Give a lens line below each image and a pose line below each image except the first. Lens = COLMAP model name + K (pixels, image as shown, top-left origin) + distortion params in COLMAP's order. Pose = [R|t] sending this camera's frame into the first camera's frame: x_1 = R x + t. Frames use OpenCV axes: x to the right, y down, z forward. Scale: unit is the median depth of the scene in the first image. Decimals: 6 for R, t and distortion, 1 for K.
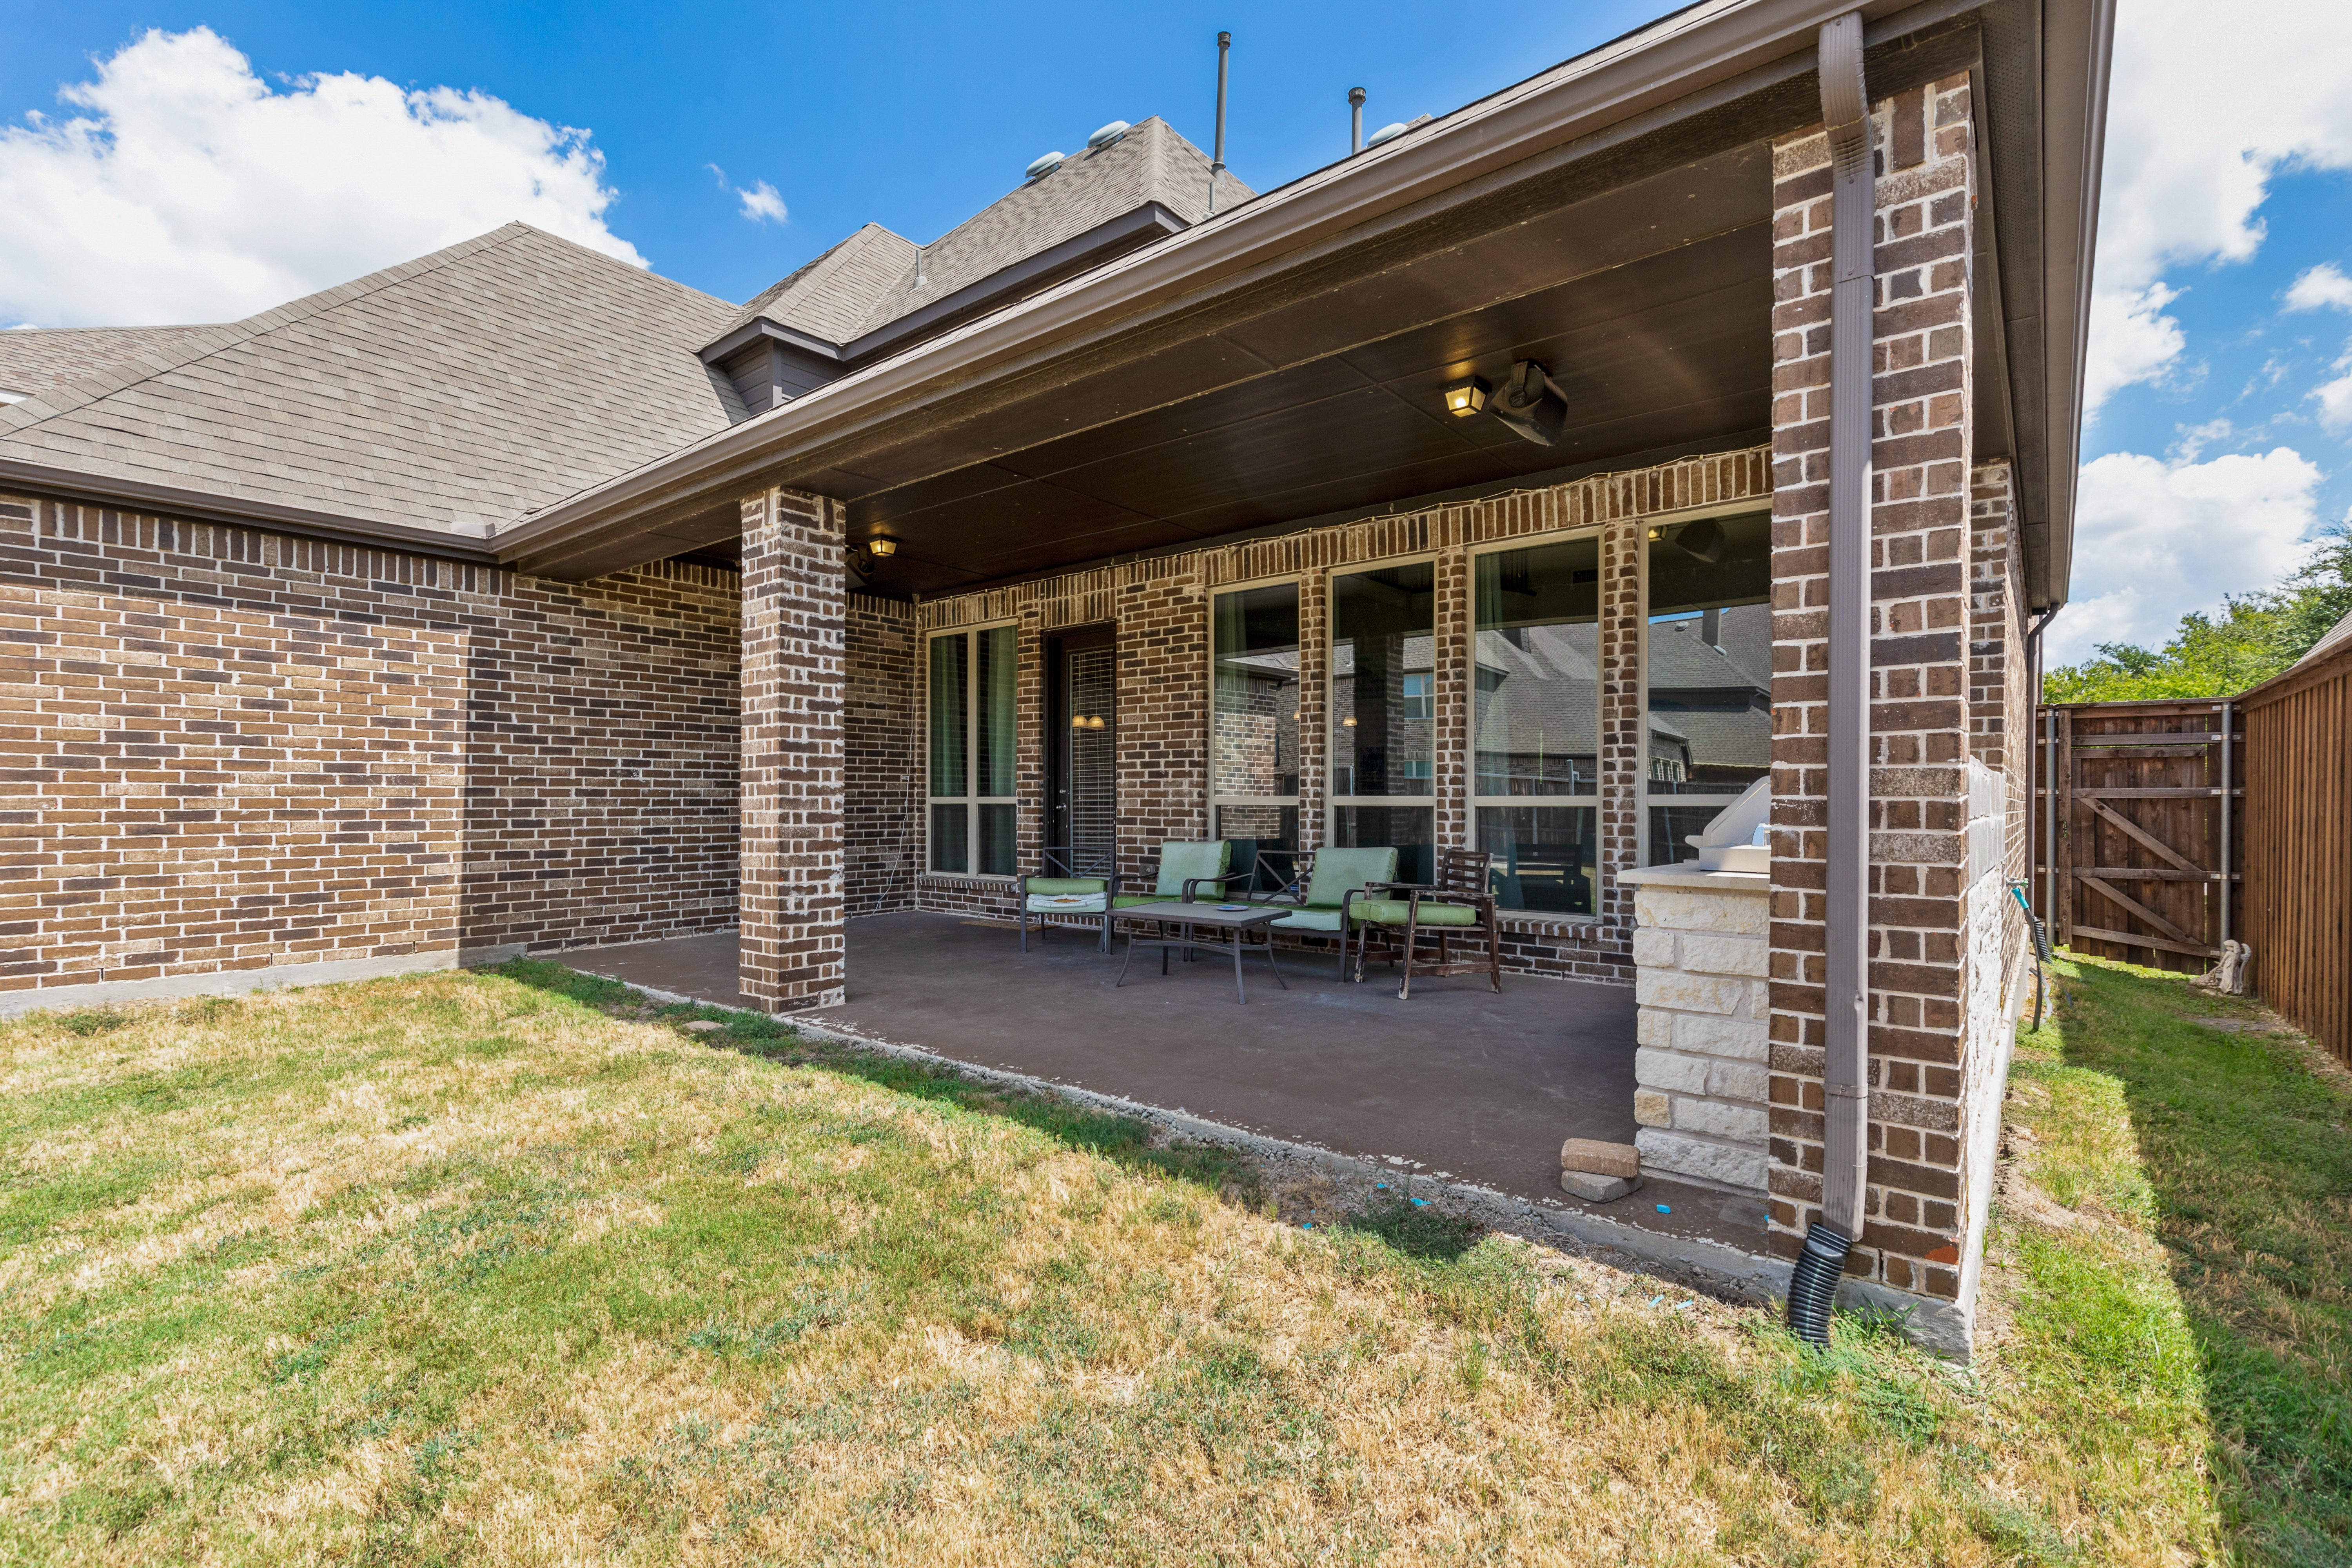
lens RADIAL K [[1060.9, 0, 1186.0], [0, 1060.9, 797.2], [0, 0, 1]] dist [0.006855, -0.001347]
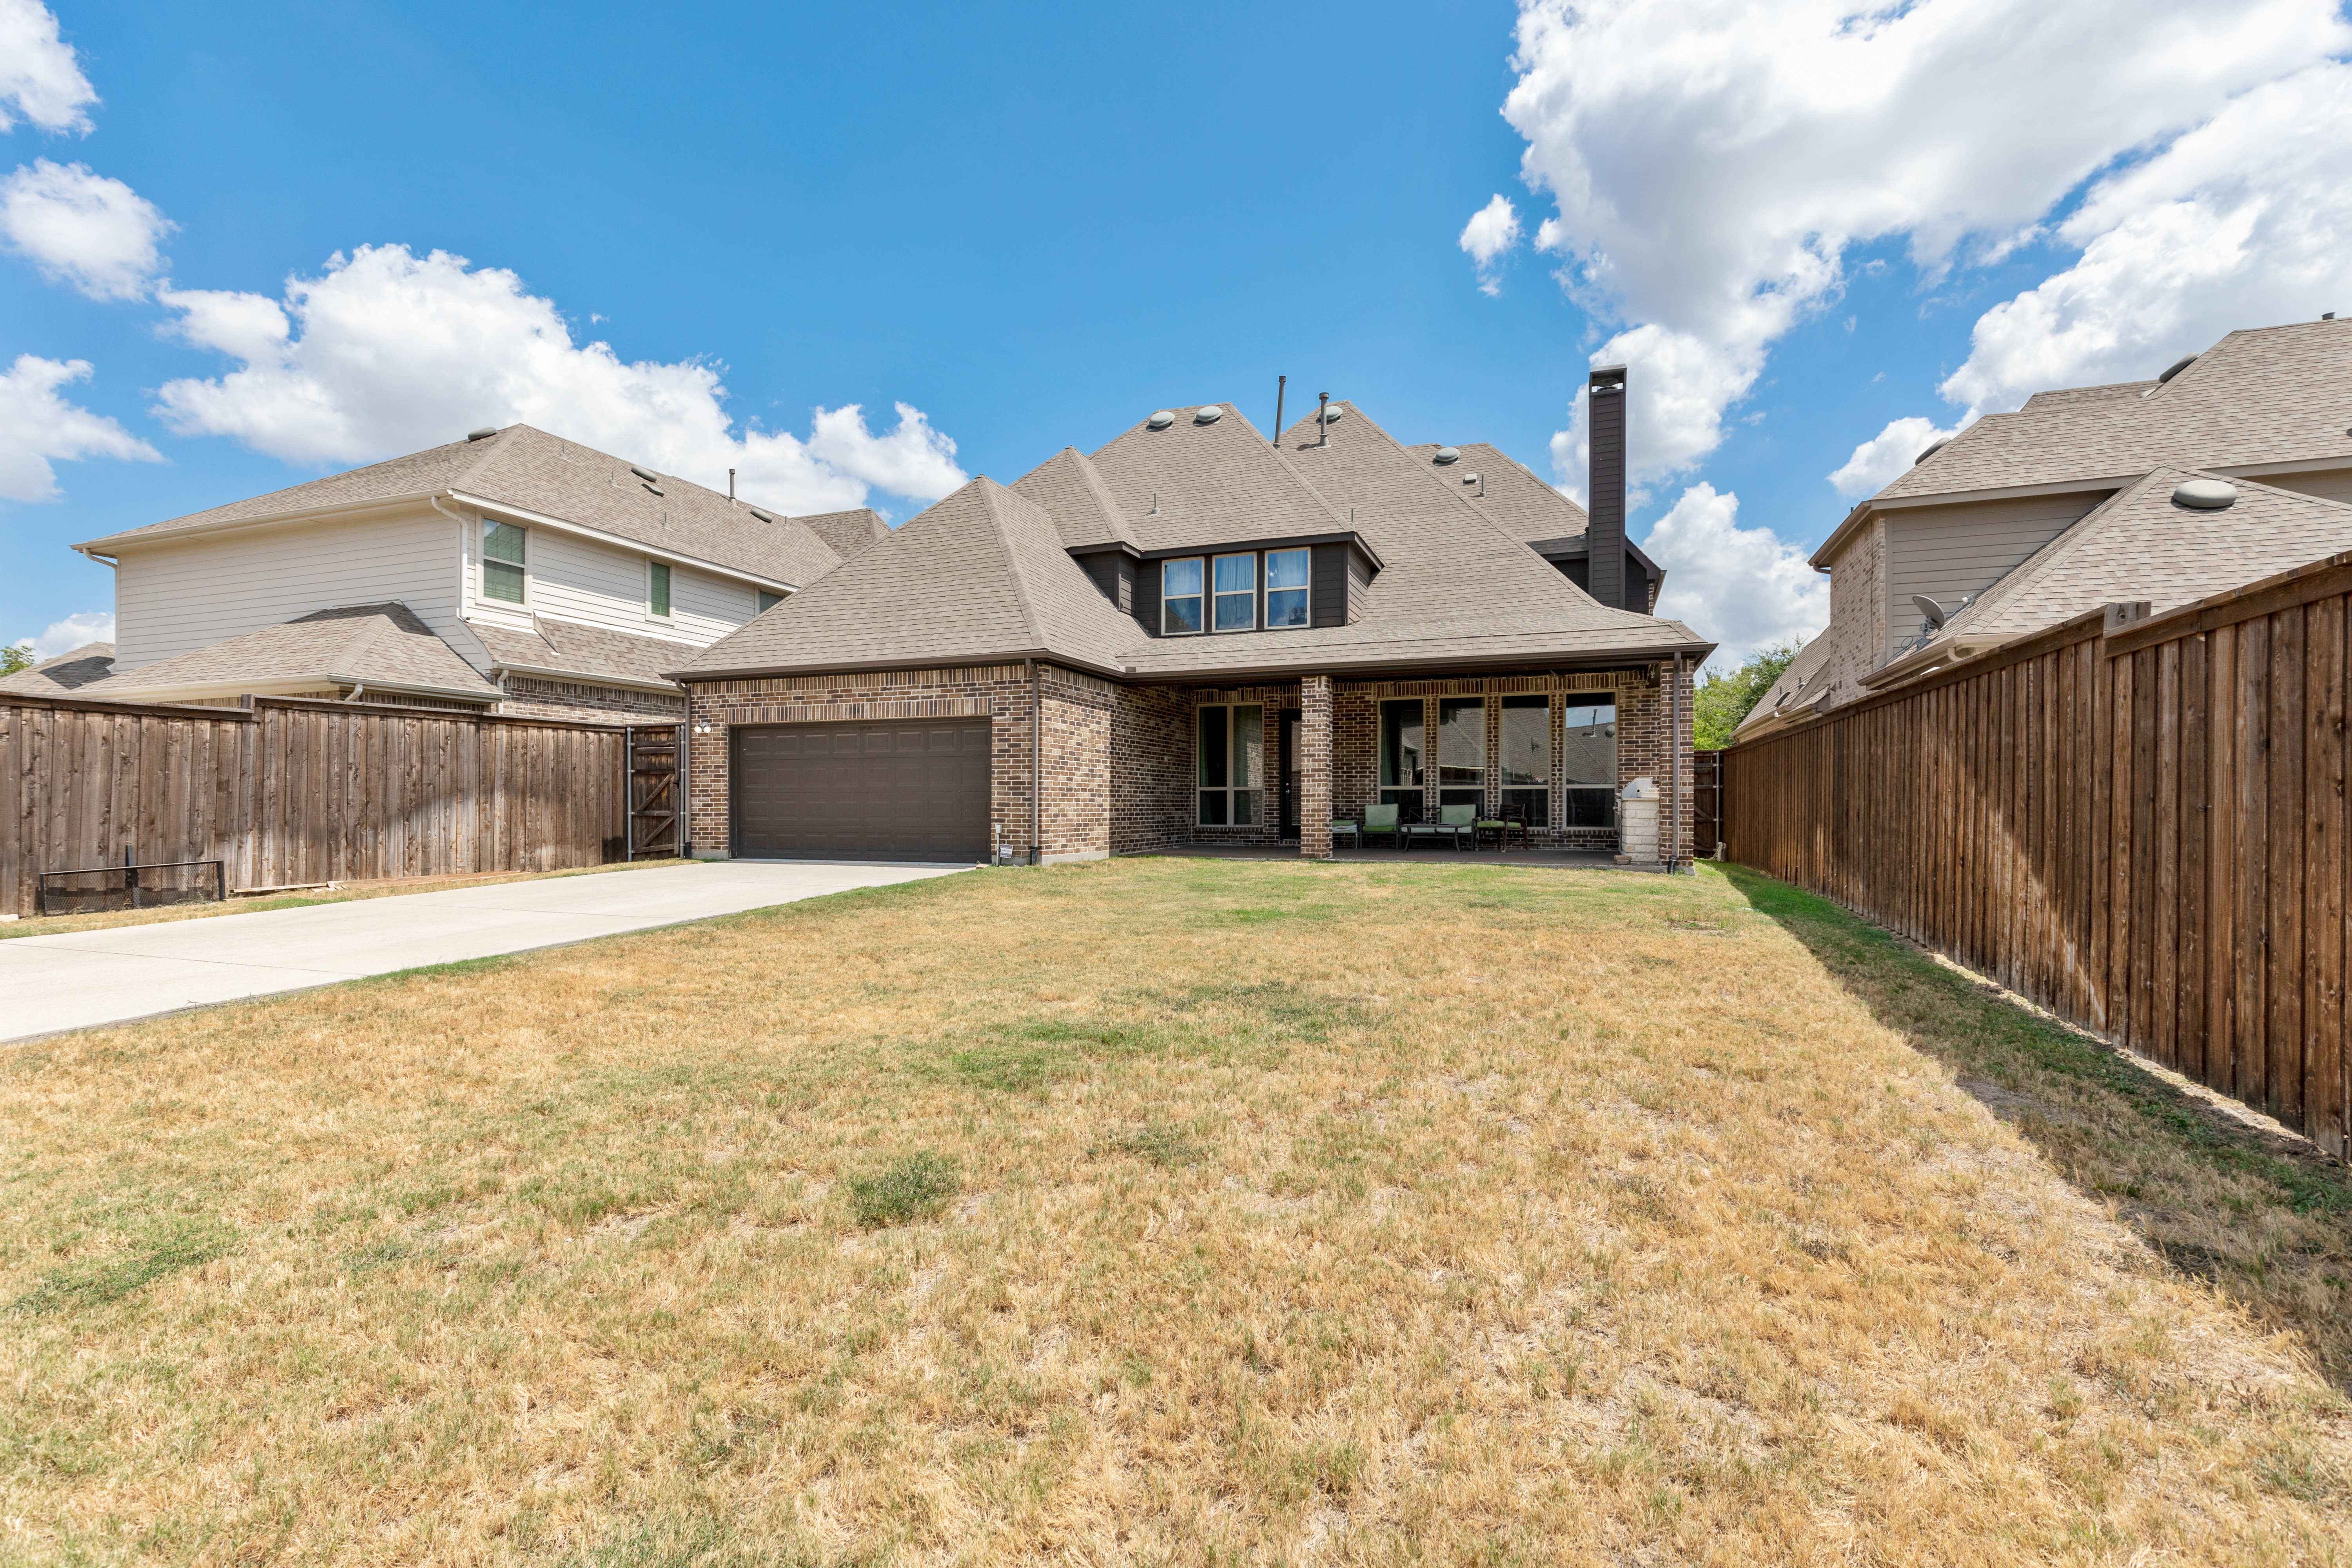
lens RADIAL K [[1060.9, 0, 1167.2], [0, 1060.9, 793.9], [0, 0, 1]] dist [0.006855, -0.001347]
pose [[0.951291, 0.003185, 0.308277, -1.241484], [-0.000390, 0.999958, -0.009126, 0.041722], [-0.308293, 0.008561, 0.951253, -1.184119]]
